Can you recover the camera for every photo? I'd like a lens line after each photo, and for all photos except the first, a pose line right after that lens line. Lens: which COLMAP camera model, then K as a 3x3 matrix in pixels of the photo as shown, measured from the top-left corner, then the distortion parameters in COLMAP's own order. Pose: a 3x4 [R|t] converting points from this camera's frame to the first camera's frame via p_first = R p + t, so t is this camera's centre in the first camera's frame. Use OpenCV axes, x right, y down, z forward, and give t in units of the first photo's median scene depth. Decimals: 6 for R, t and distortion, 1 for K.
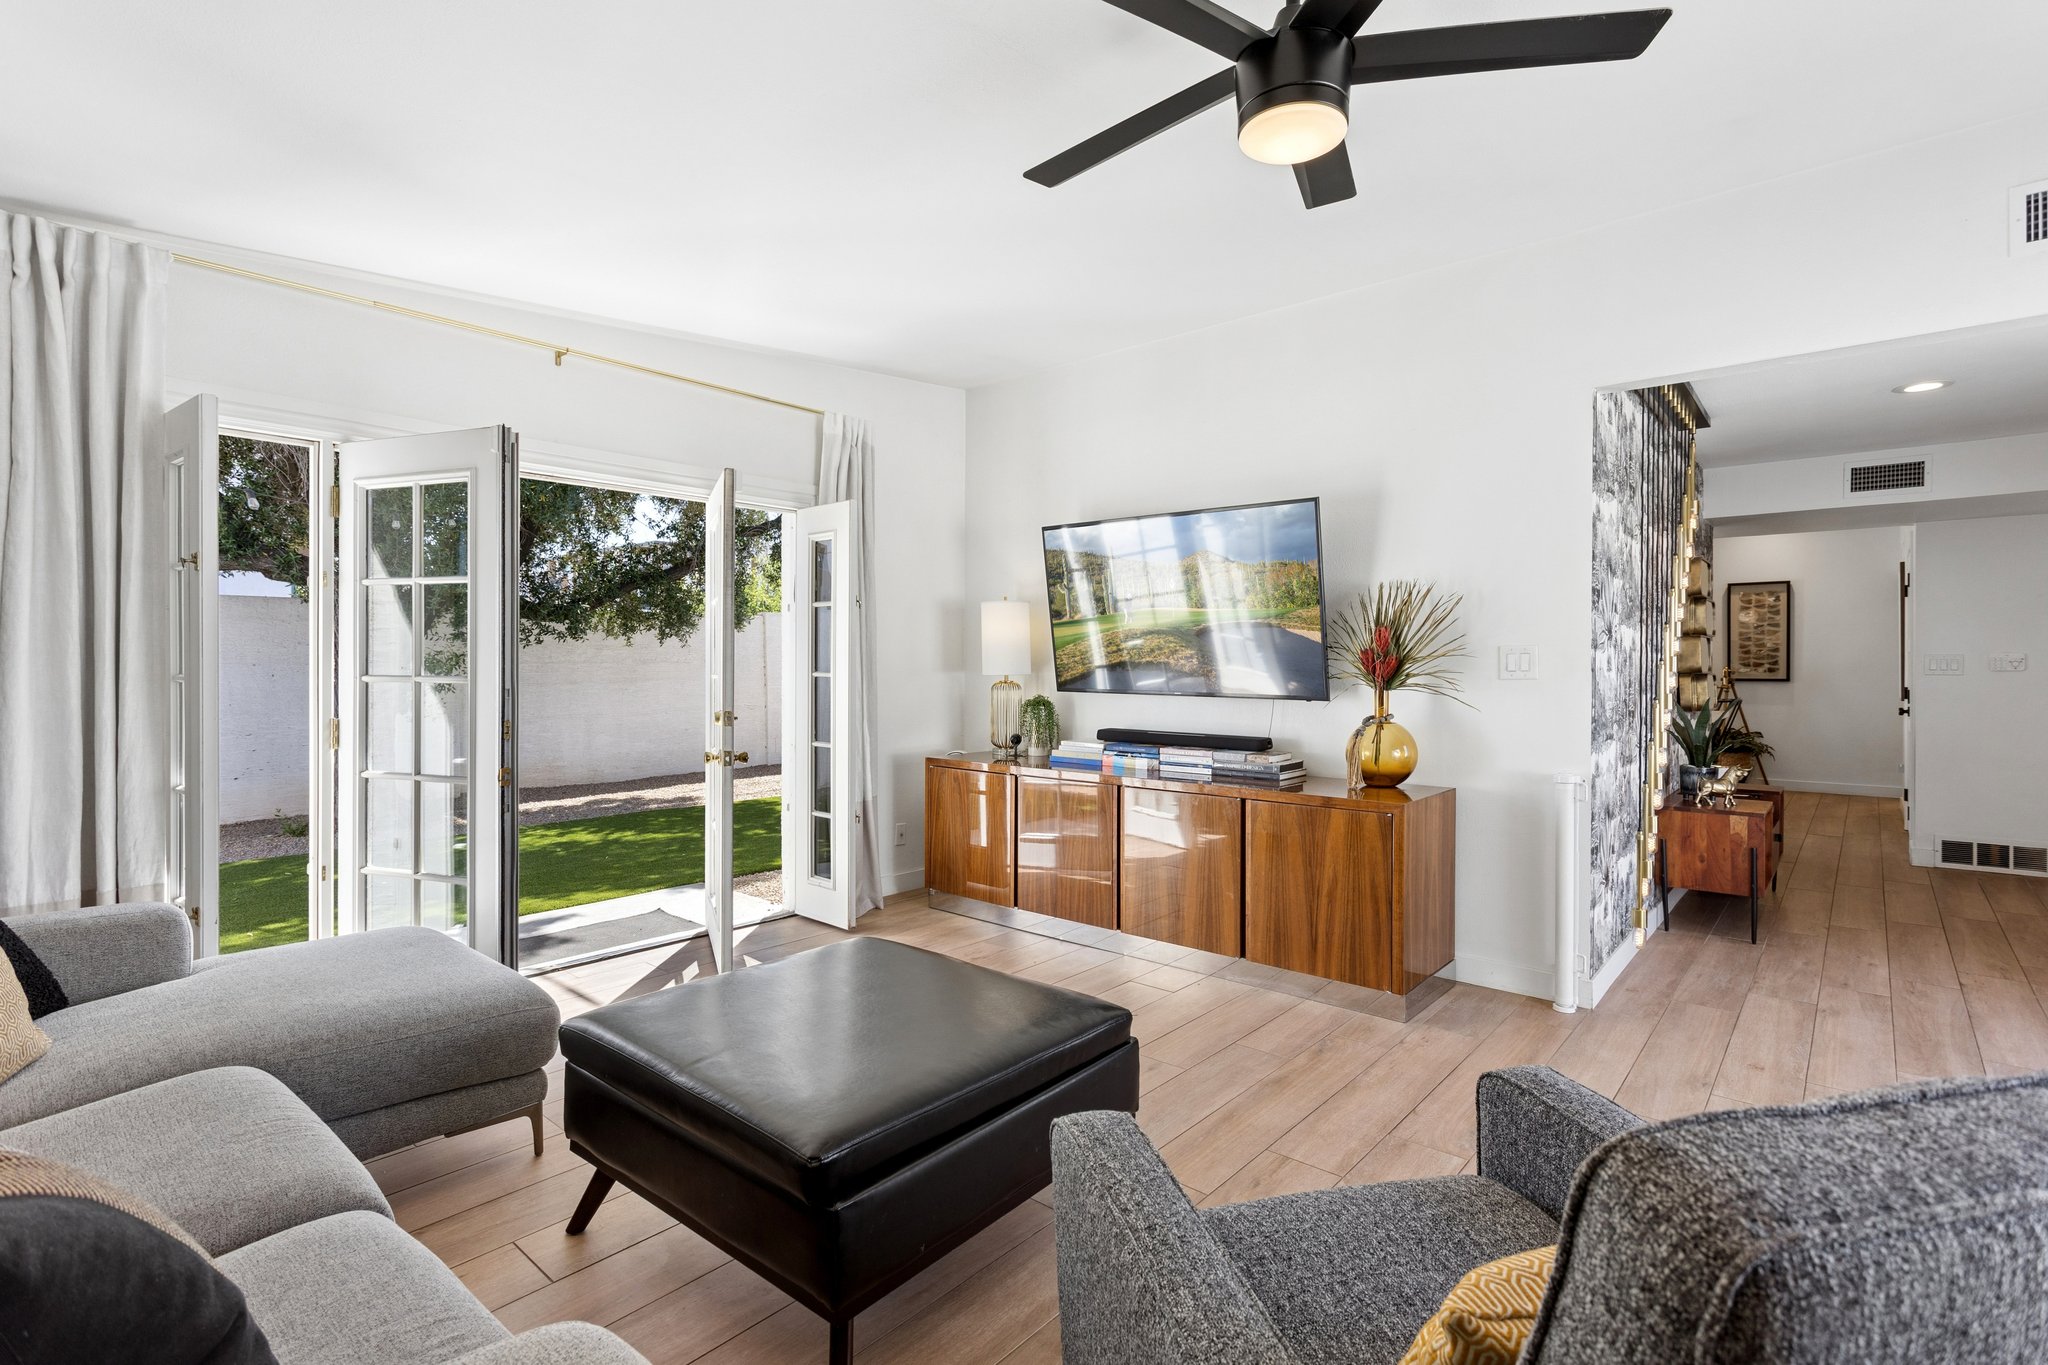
lens RADIAL K [[963.9, 0, 1021.2], [0, 963.9, 668.6], [0, 0, 1]] dist [0.000939, 0.001016]
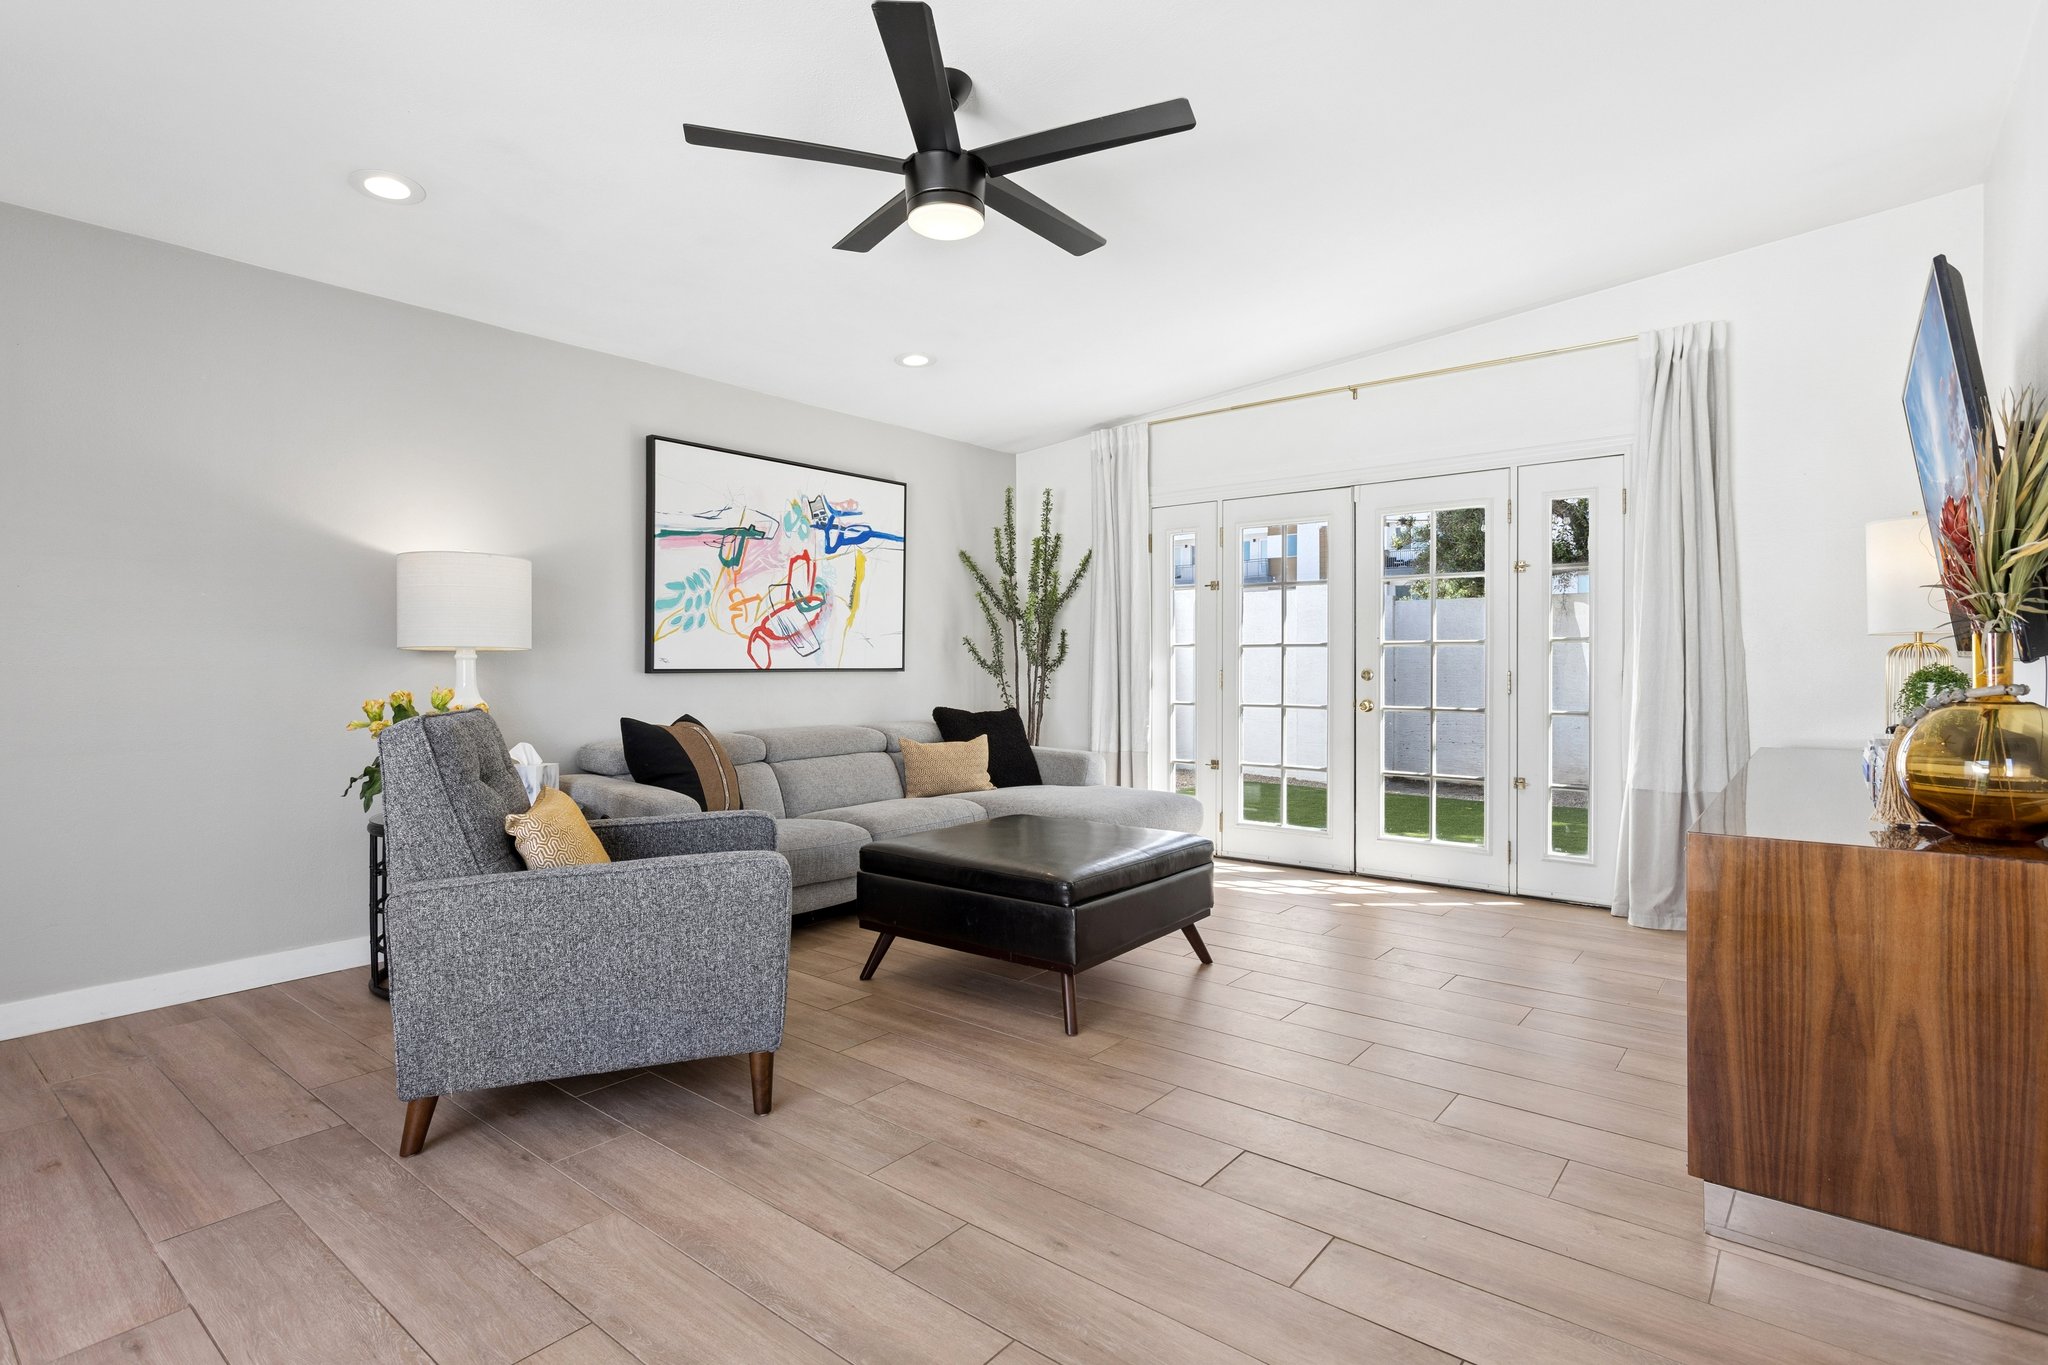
lens RADIAL K [[1006.1, 0, 1020.7], [0, 1006.1, 670.1], [0, 0, 1]] dist [-0.007242, 0.000024]
pose [[0.038003, 0.003374, -0.999272, 0.784002], [-0.001854, 0.999993, 0.003306, 0.036783], [0.999276, 0.001727, 0.038009, 0.480324]]
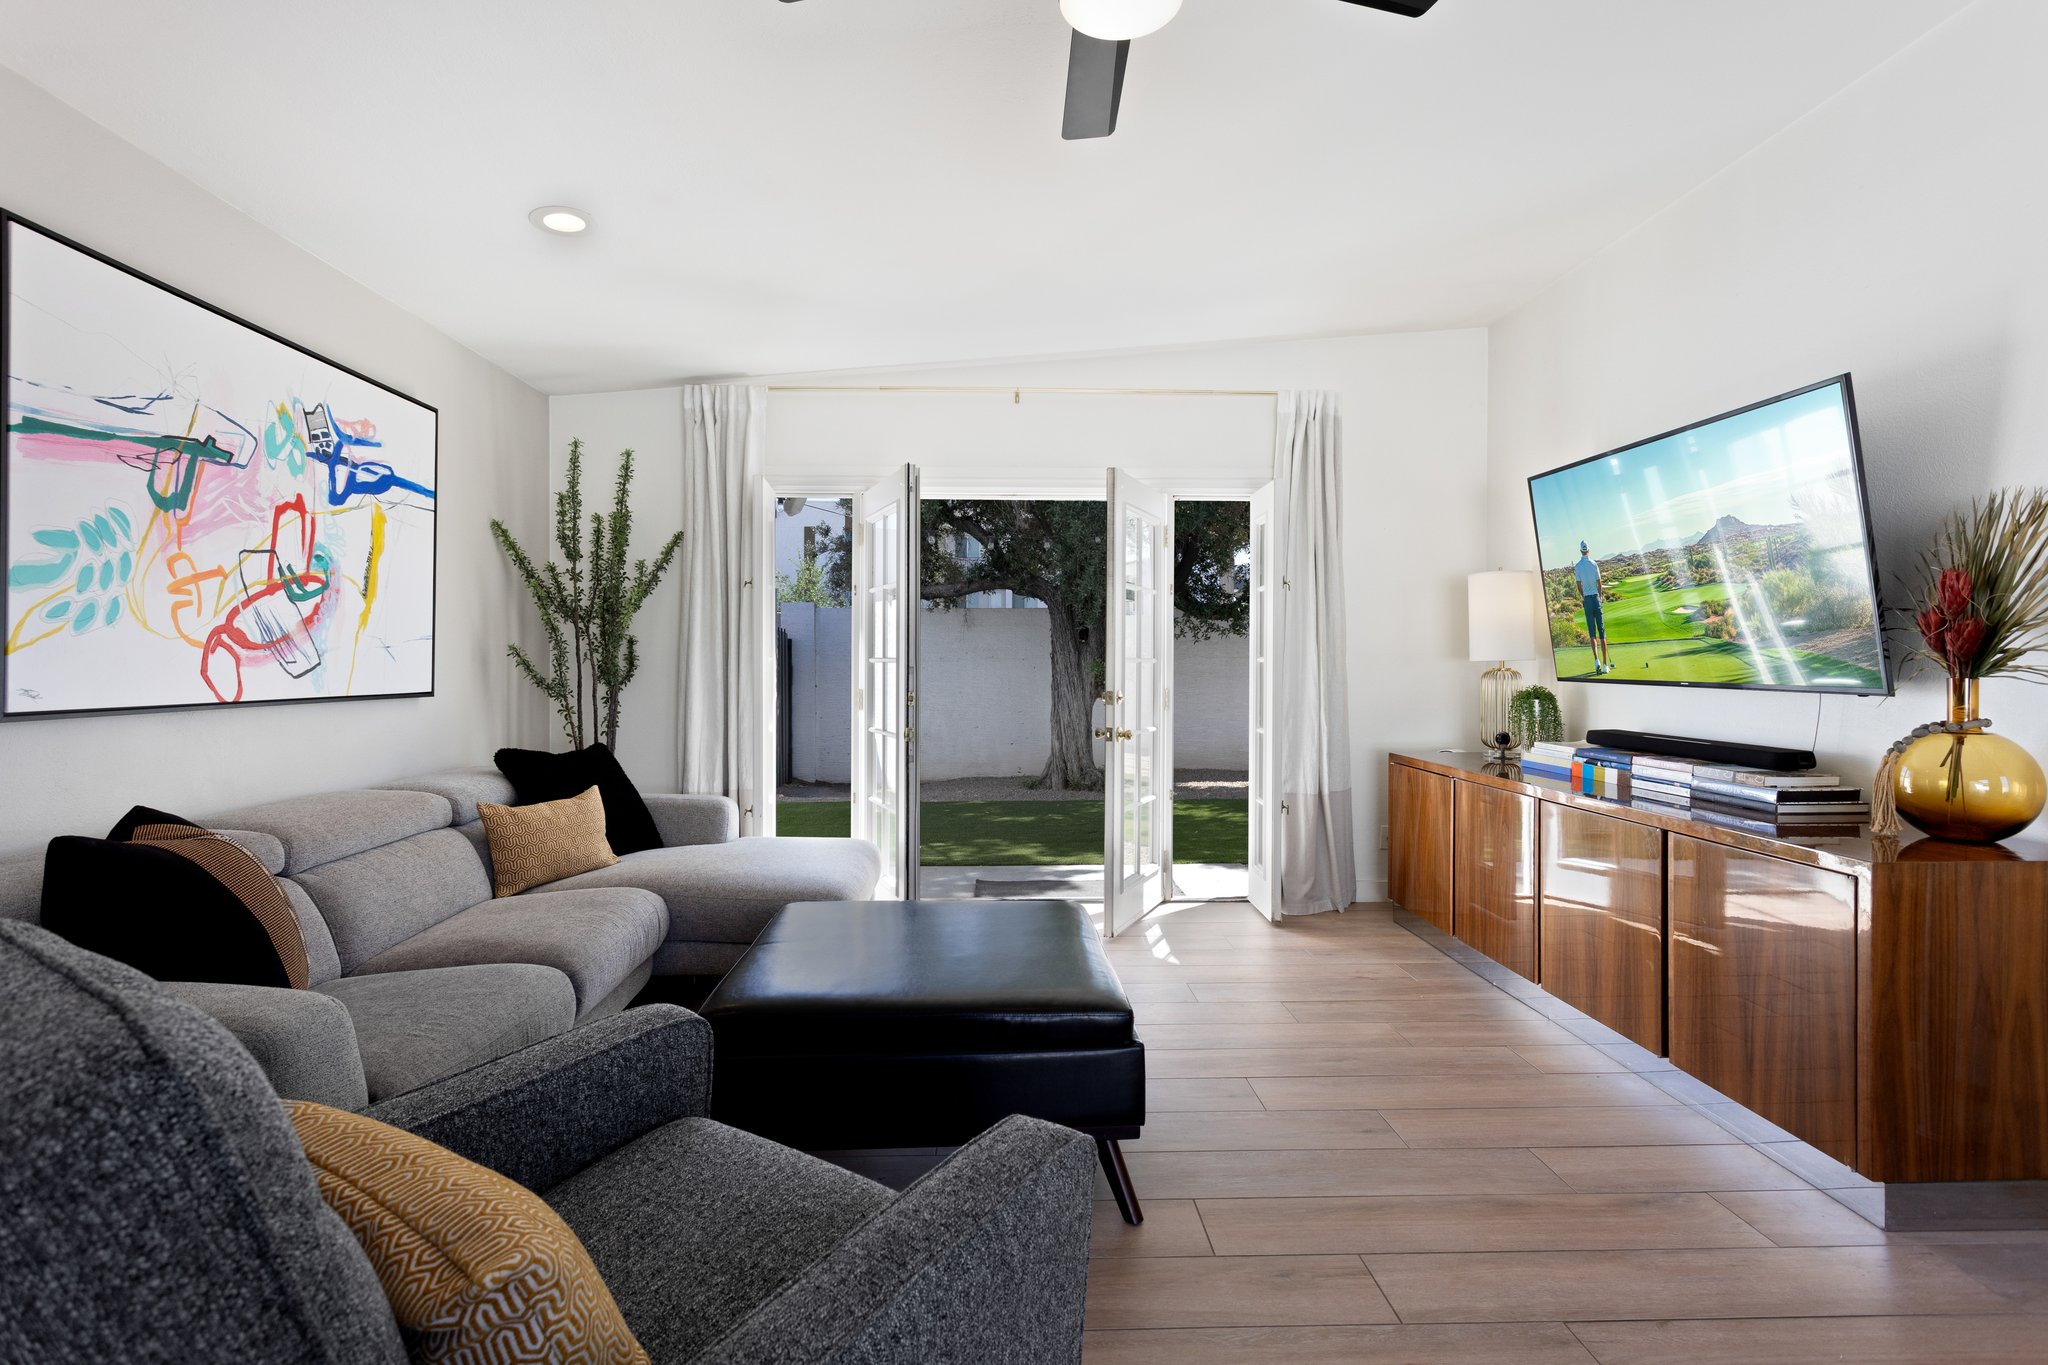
lens RADIAL K [[963.9, 0, 1021.2], [0, 963.9, 668.6], [0, 0, 1]] dist [0.000939, 0.001016]
pose [[0.683593, 0.001993, -0.729860, 0.386175], [-0.001522, 0.999998, 0.001306, 0.016092], [0.729862, 0.000218, 0.683595, 0.164139]]
